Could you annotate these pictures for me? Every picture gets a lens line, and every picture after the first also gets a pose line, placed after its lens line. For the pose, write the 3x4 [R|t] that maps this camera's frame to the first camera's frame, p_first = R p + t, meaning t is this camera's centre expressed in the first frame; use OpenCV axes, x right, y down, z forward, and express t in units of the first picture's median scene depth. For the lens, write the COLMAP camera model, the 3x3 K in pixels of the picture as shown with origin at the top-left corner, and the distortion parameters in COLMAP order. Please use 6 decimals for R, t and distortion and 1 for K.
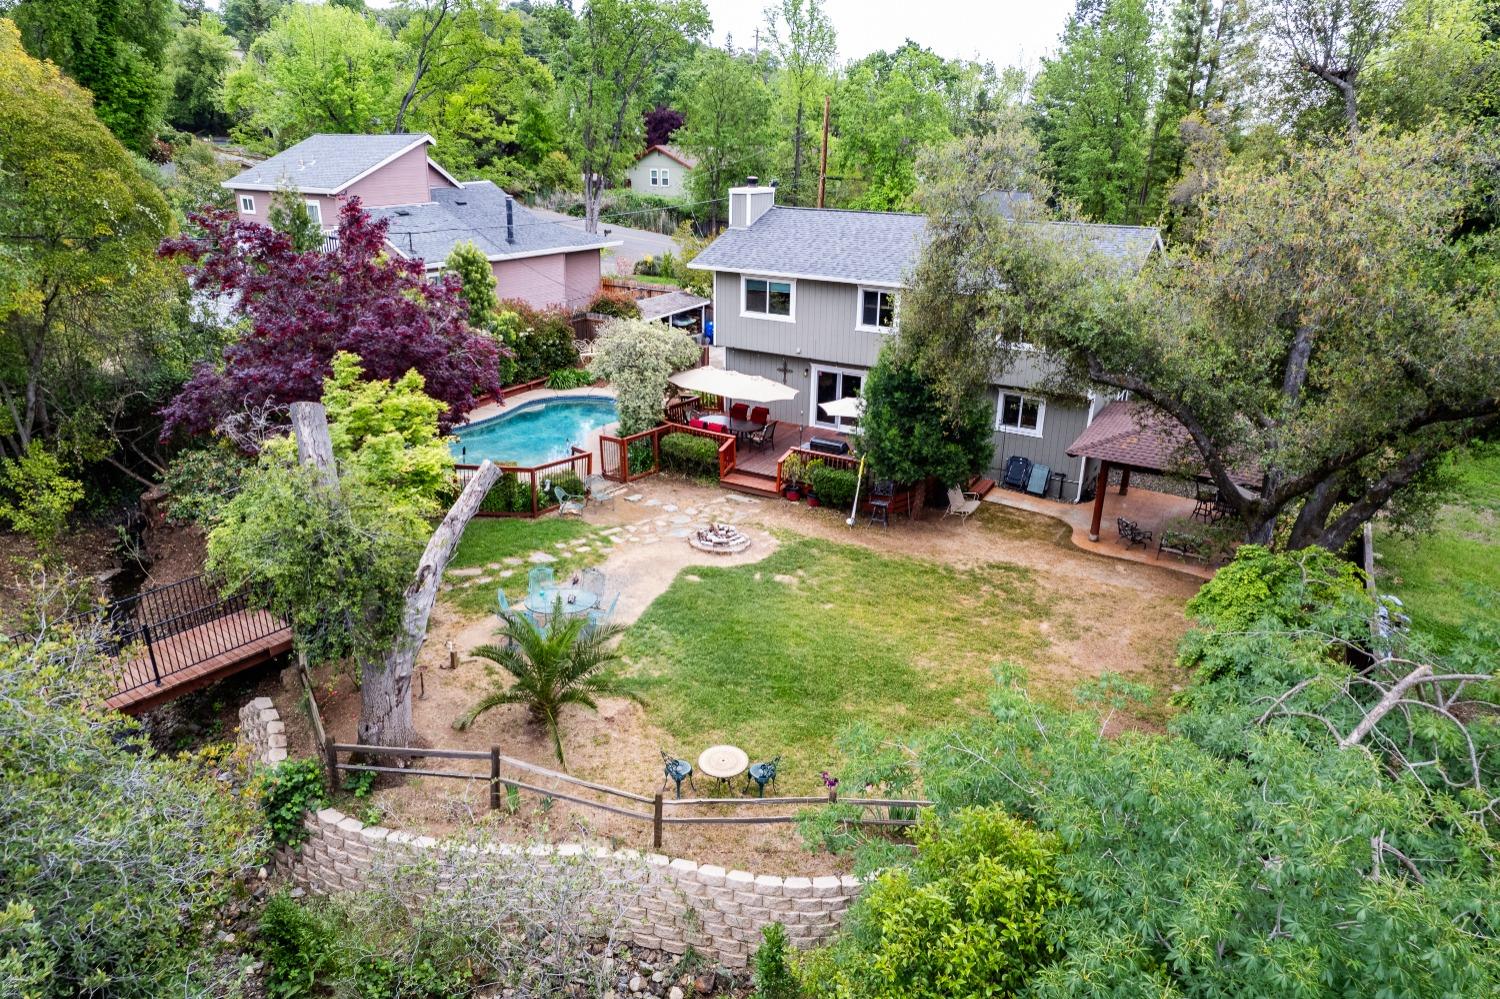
lens RADIAL K [[960.1, 0, 750.1], [0, 960.1, 509.7], [0, 0, 1]] dist [-0.078357, 0.071374]
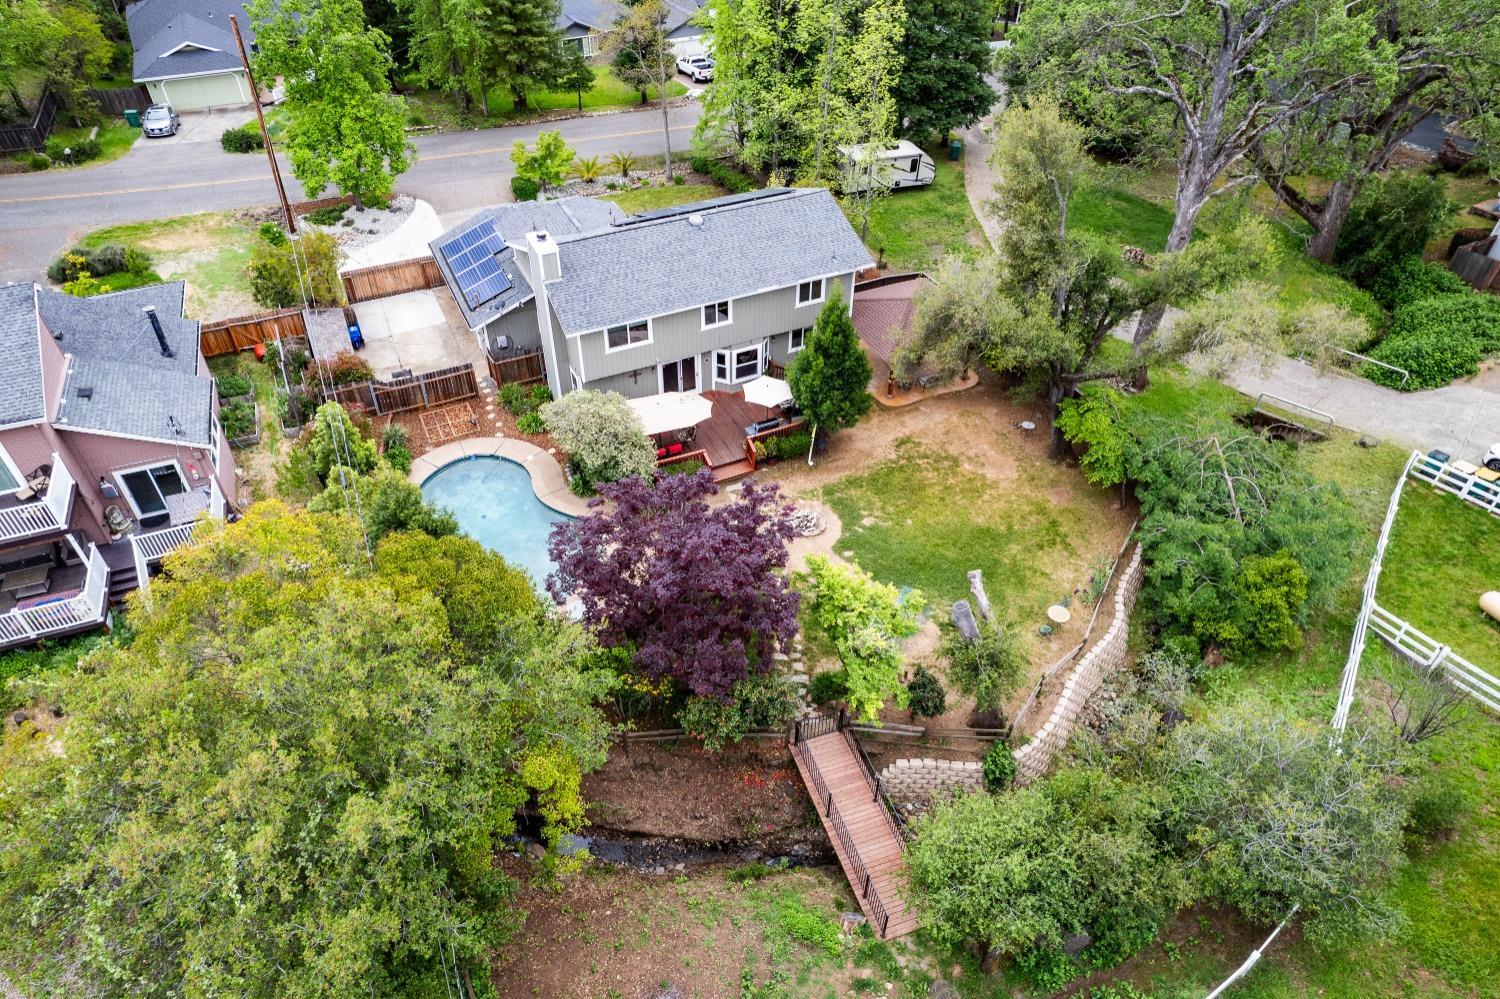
lens RADIAL K [[960.1, 0, 746.9], [0, 960.1, 506.9], [0, 0, 1]] dist [-0.078357, 0.071374]
pose [[0.554738, -0.556455, 0.618566, -0.956196], [0.305563, 0.827748, 0.470600, -0.694687], [-0.773884, -0.072049, 0.629215, 0.106689]]
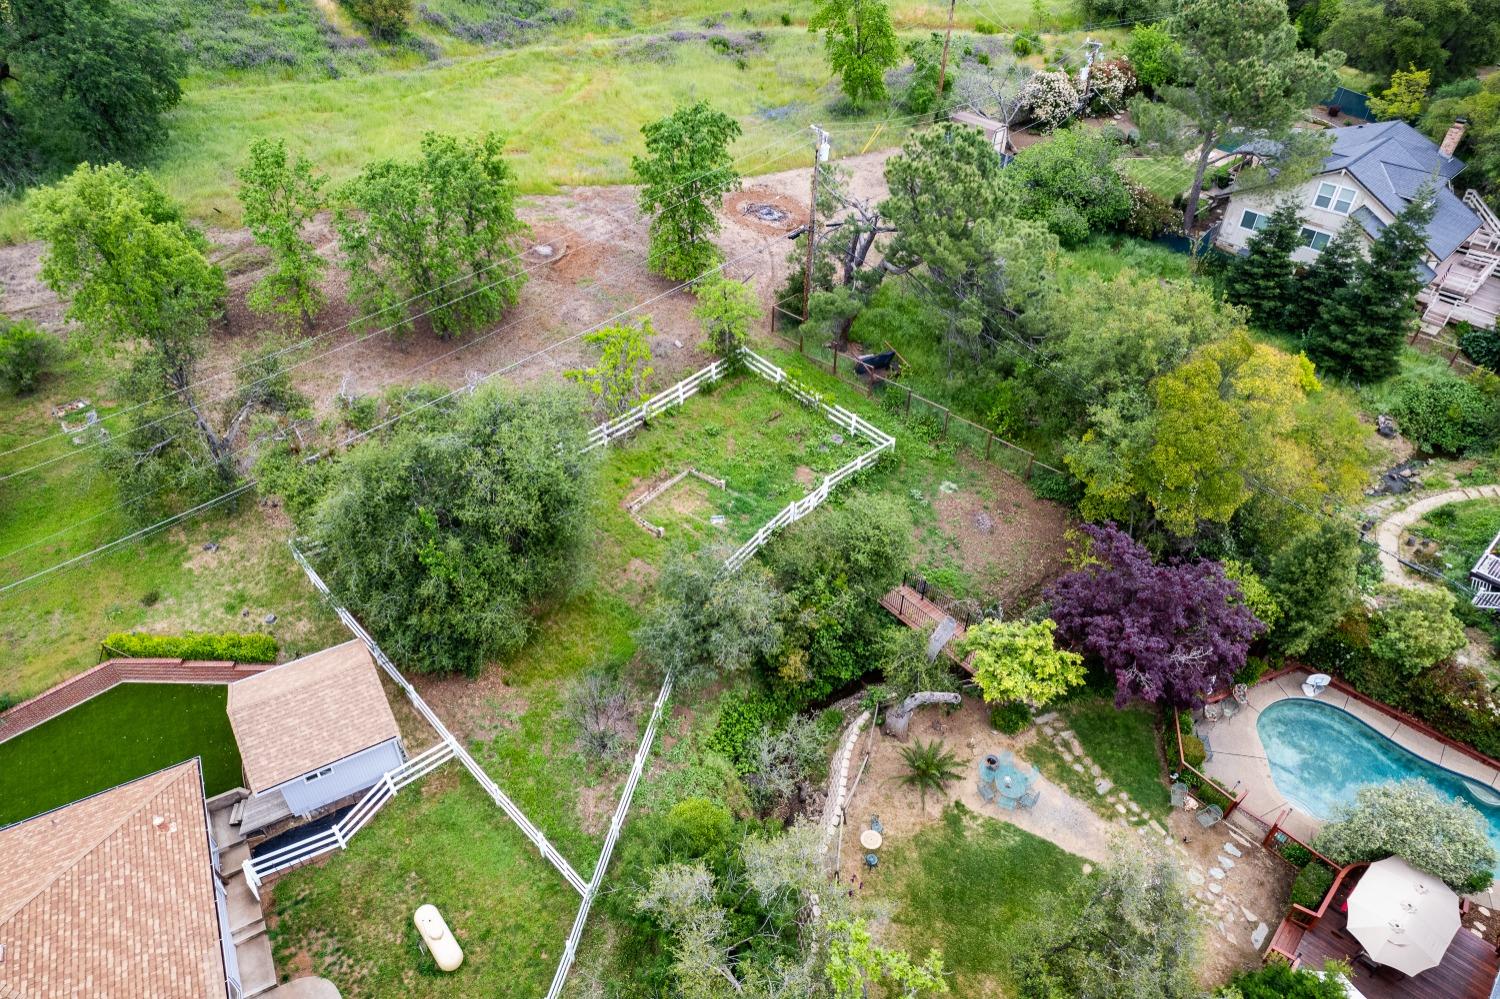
lens RADIAL K [[960.1, 0, 746.9], [0, 960.1, 505.6], [0, 0, 1]] dist [-0.078357, 0.071374]
pose [[-0.222827, 0.606887, -0.762913, 0.751632], [-0.367736, 0.672446, 0.642329, -0.950227], [0.902839, 0.423678, 0.073335, 0.123828]]
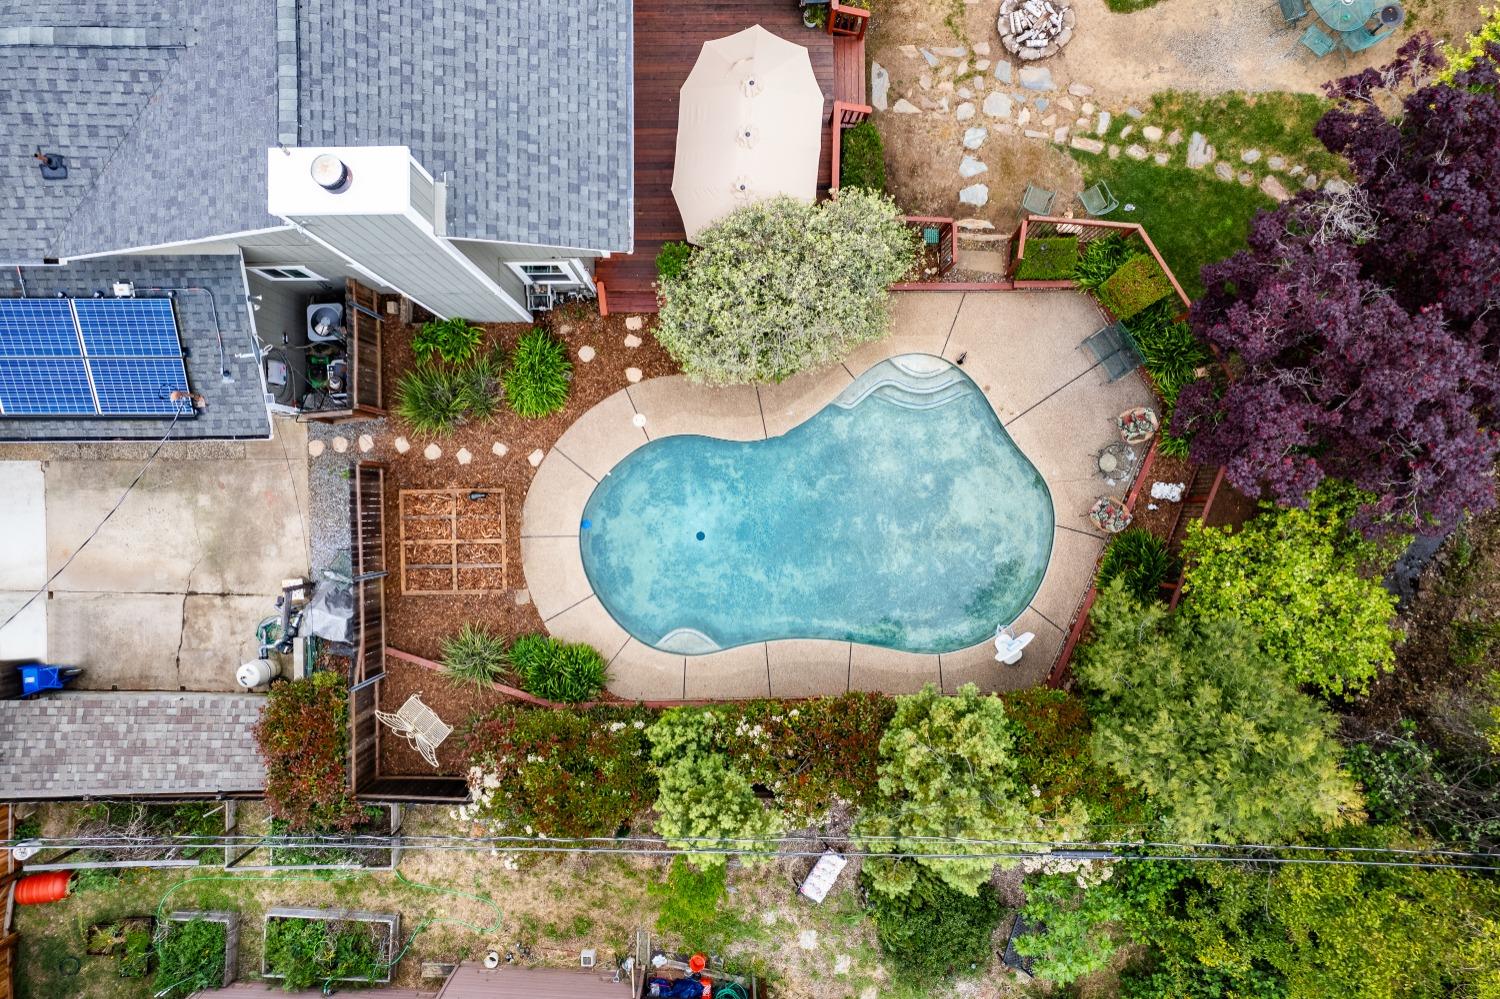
lens RADIAL K [[960.1, 0, 747.5], [0, 960.1, 509.9], [0, 0, 1]] dist [-0.078357, 0.071374]
pose [[-0.515917, -0.856258, -0.025528, -0.233398], [0.298018, -0.207343, 0.931769, -0.854803], [-0.803128, 0.473108, 0.362152, 1.044562]]
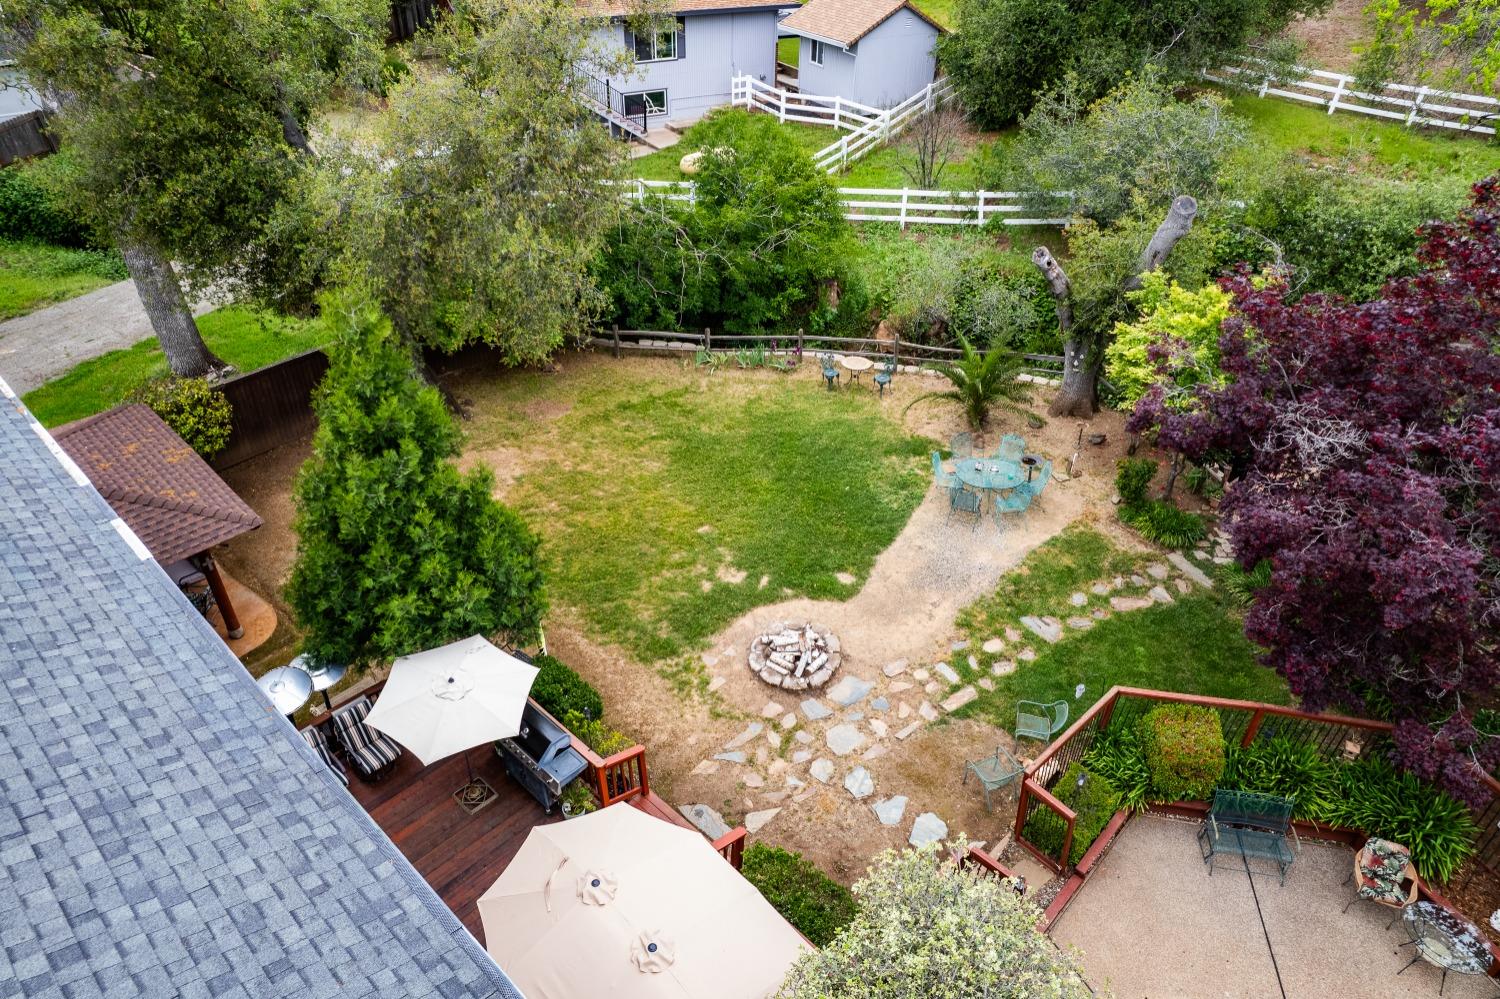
lens RADIAL K [[960.1, 0, 747.2], [0, 960.1, 503.4], [0, 0, 1]] dist [-0.078357, 0.071374]
pose [[-0.973765, -0.150859, 0.170363, -0.092566], [0.059693, 0.553100, 0.830974, -0.557499], [-0.219587, 0.819343, -0.529584, 1.207075]]
